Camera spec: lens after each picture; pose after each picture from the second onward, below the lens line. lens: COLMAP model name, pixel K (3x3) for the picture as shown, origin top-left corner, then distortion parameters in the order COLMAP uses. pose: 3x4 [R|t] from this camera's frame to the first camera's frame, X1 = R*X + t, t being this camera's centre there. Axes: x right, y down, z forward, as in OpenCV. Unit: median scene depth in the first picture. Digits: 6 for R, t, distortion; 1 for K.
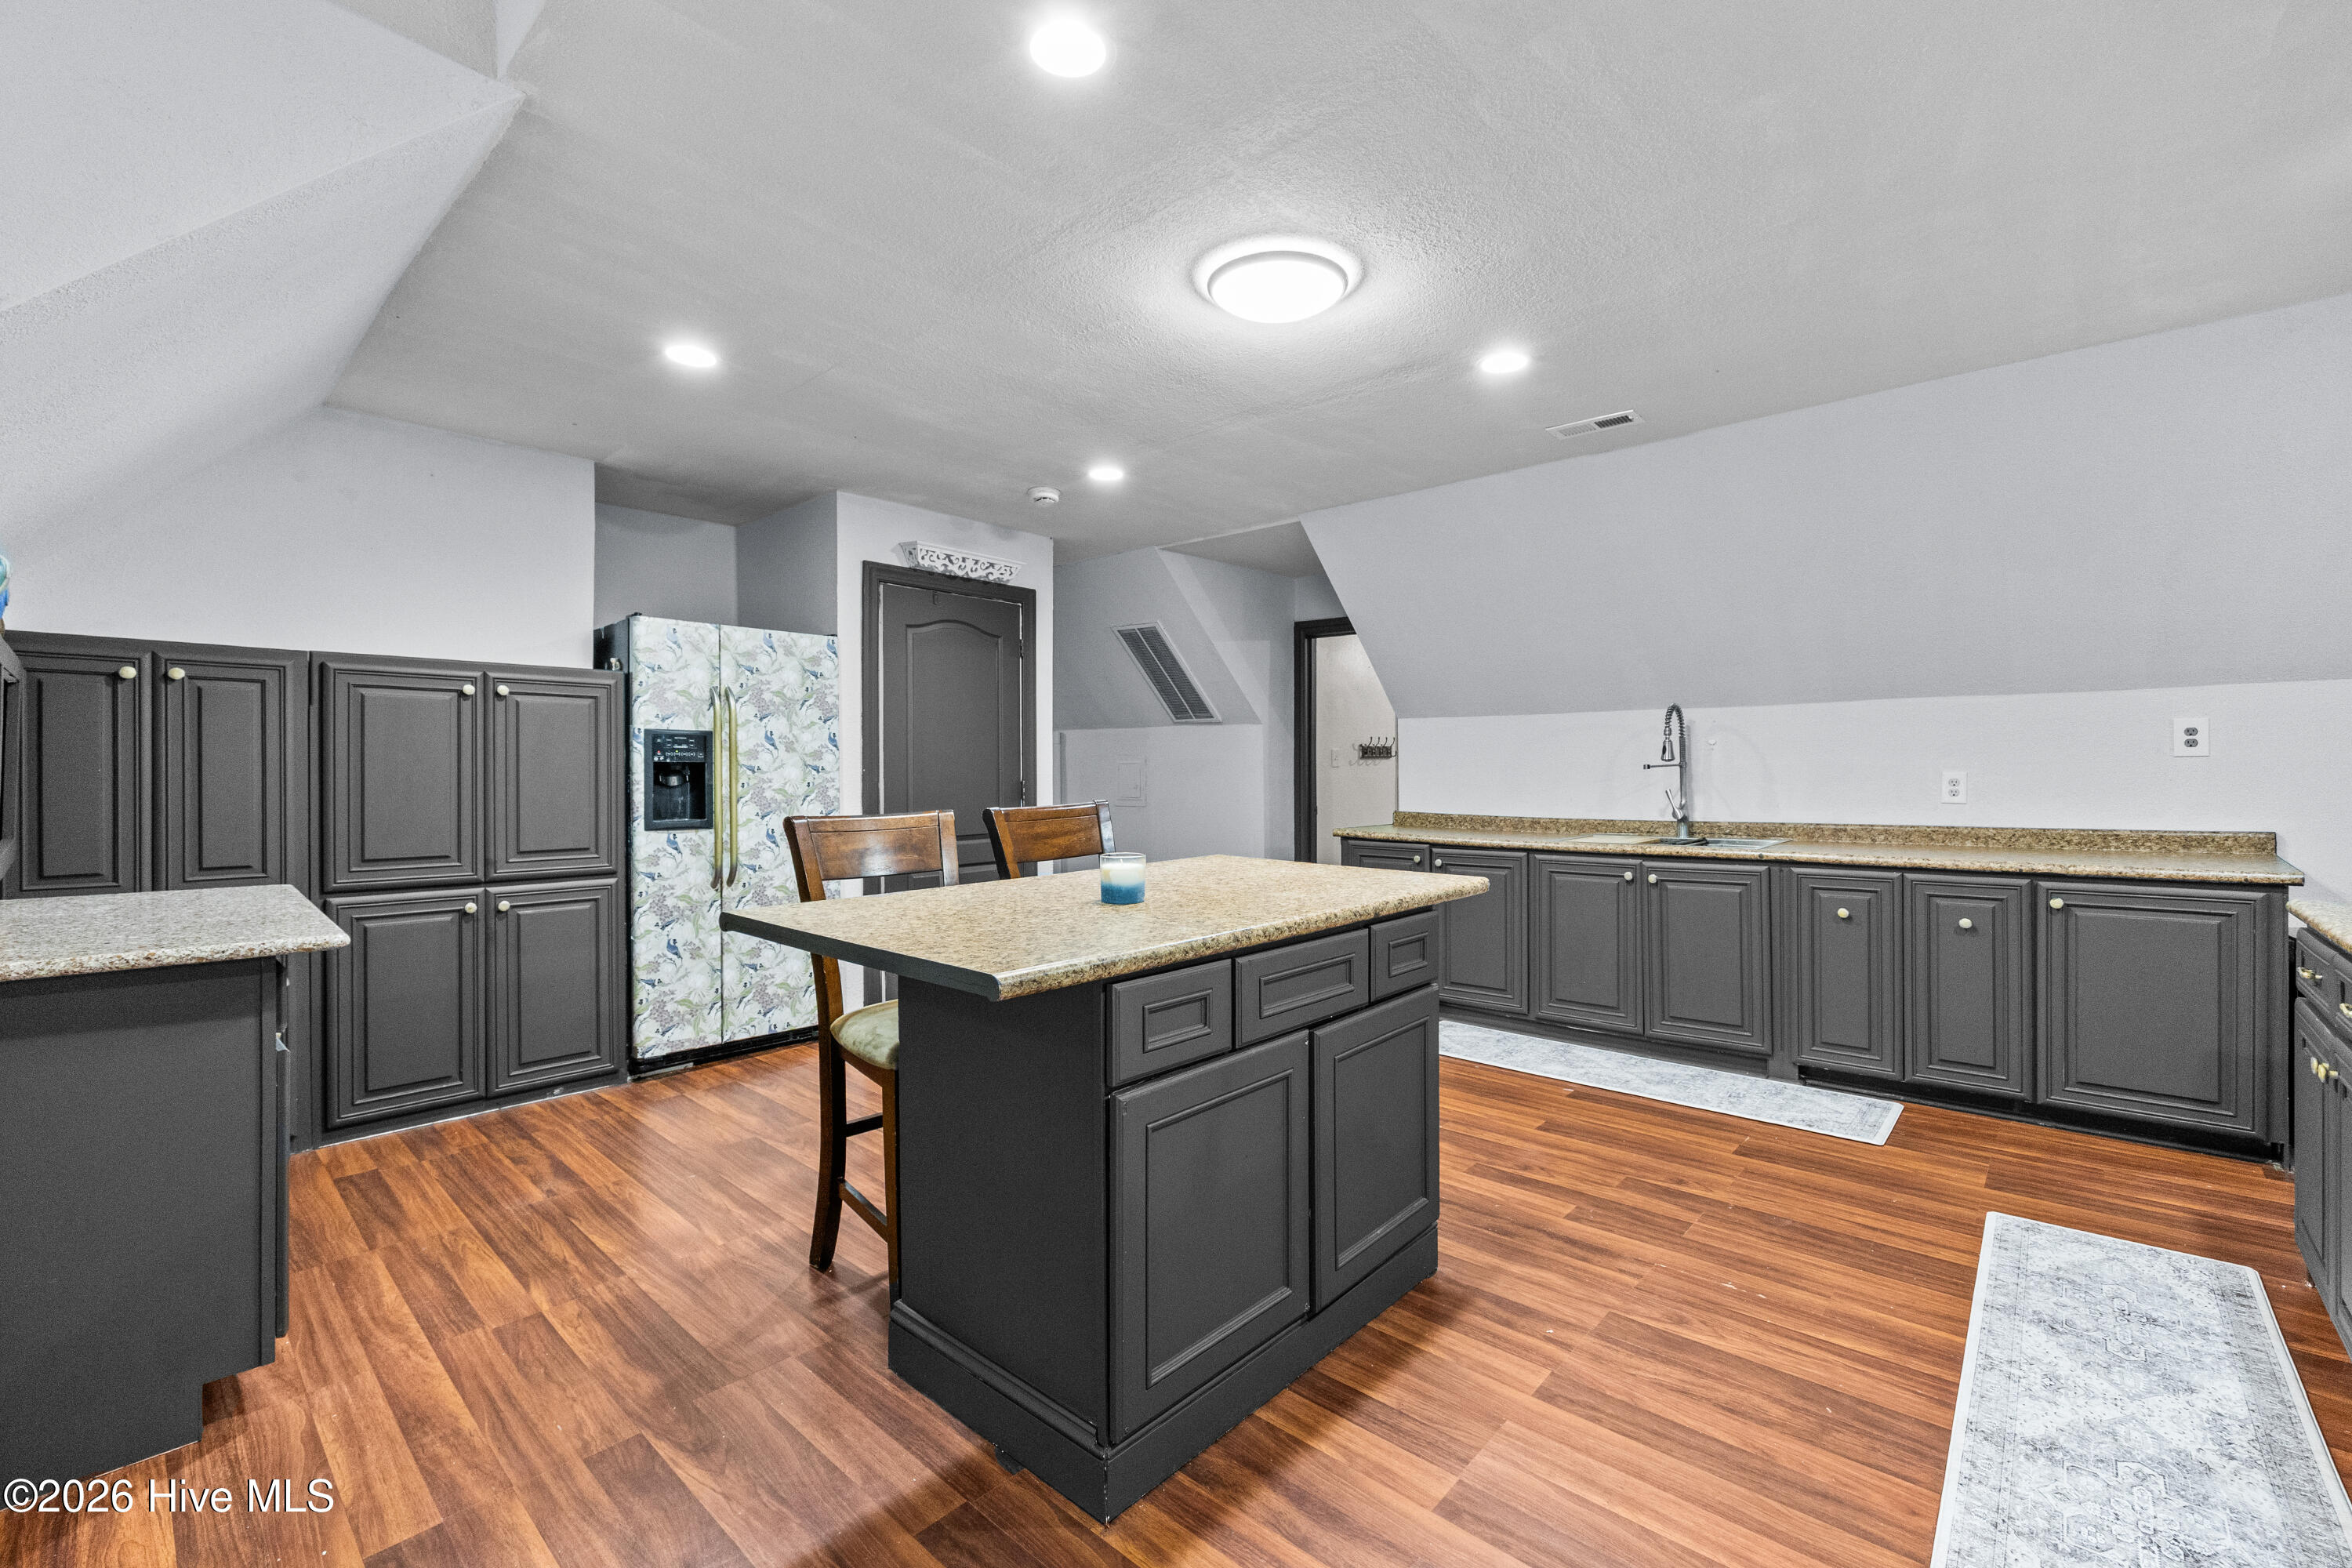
lens RADIAL K [[997.9, 0, 1199.0], [0, 997.9, 768.4], [0, 0, 1]] dist [-0.007464, 0.000562]
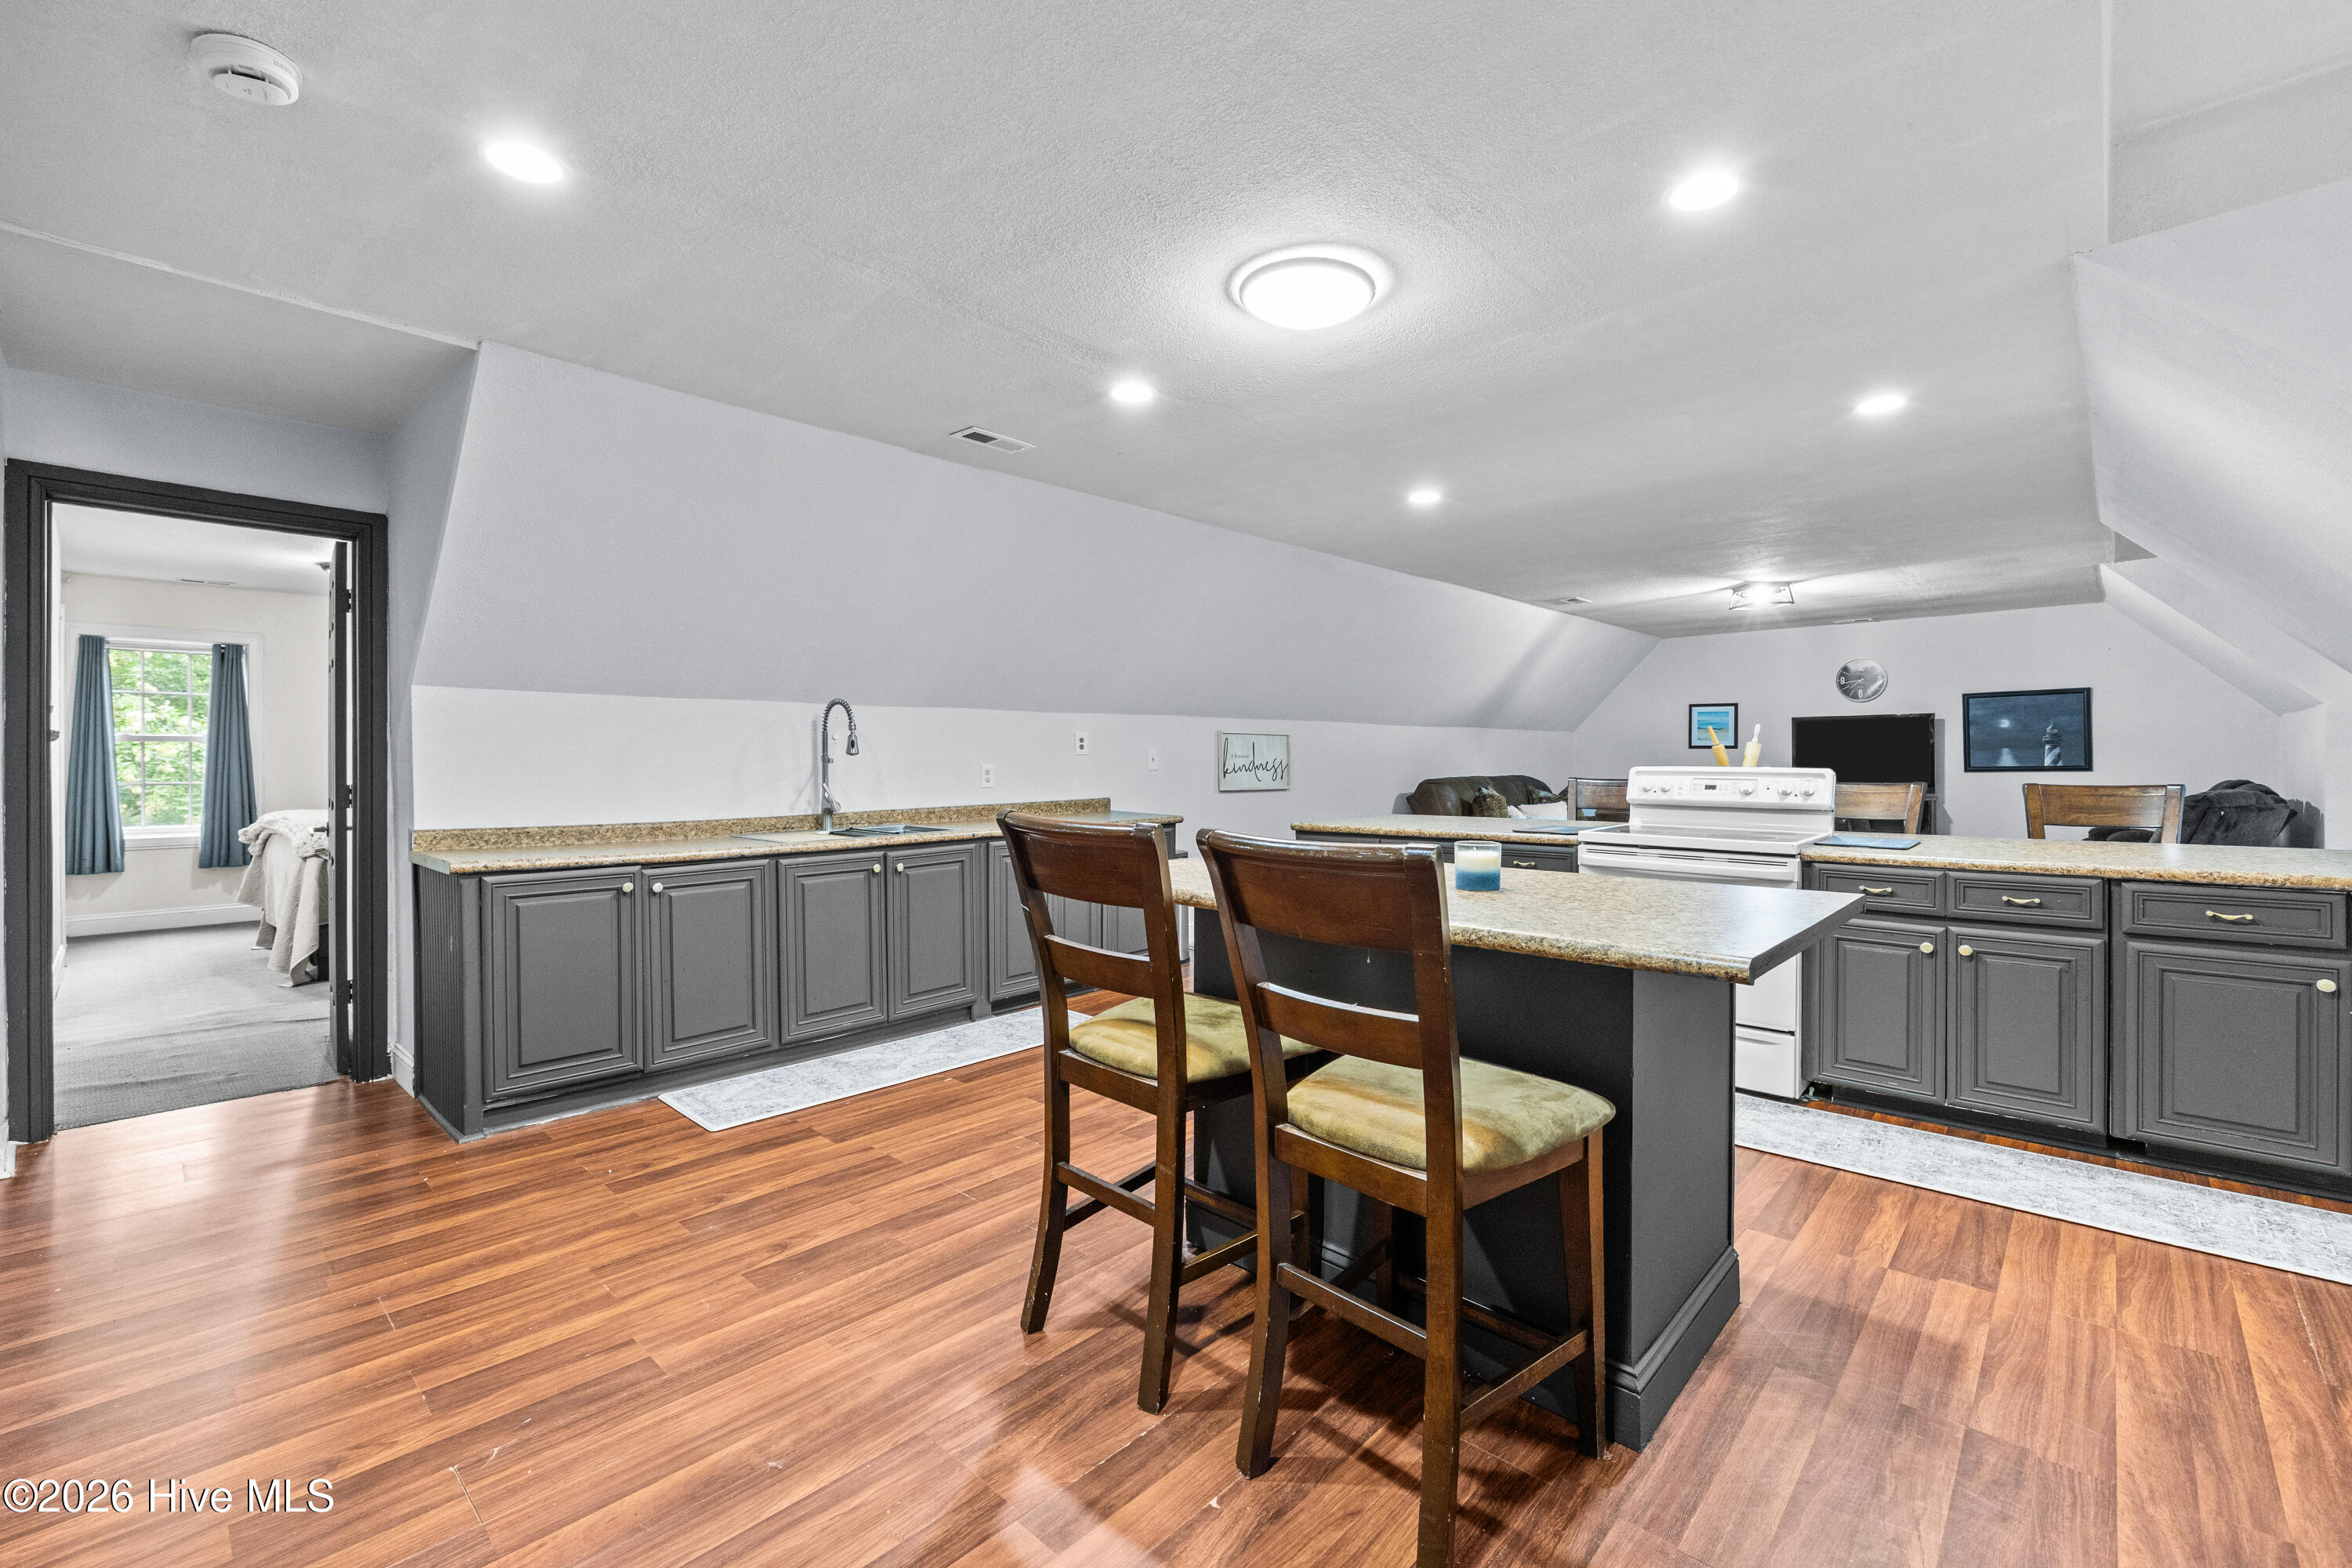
lens RADIAL K [[997.9, 0, 1199.0], [0, 997.9, 768.4], [0, 0, 1]] dist [-0.007464, 0.000562]
pose [[0.013415, 0.002419, 0.999907, -0.584804], [0.006012, 0.999979, -0.002500, 0.011663], [-0.999892, 0.006045, 0.013400, 0.672273]]
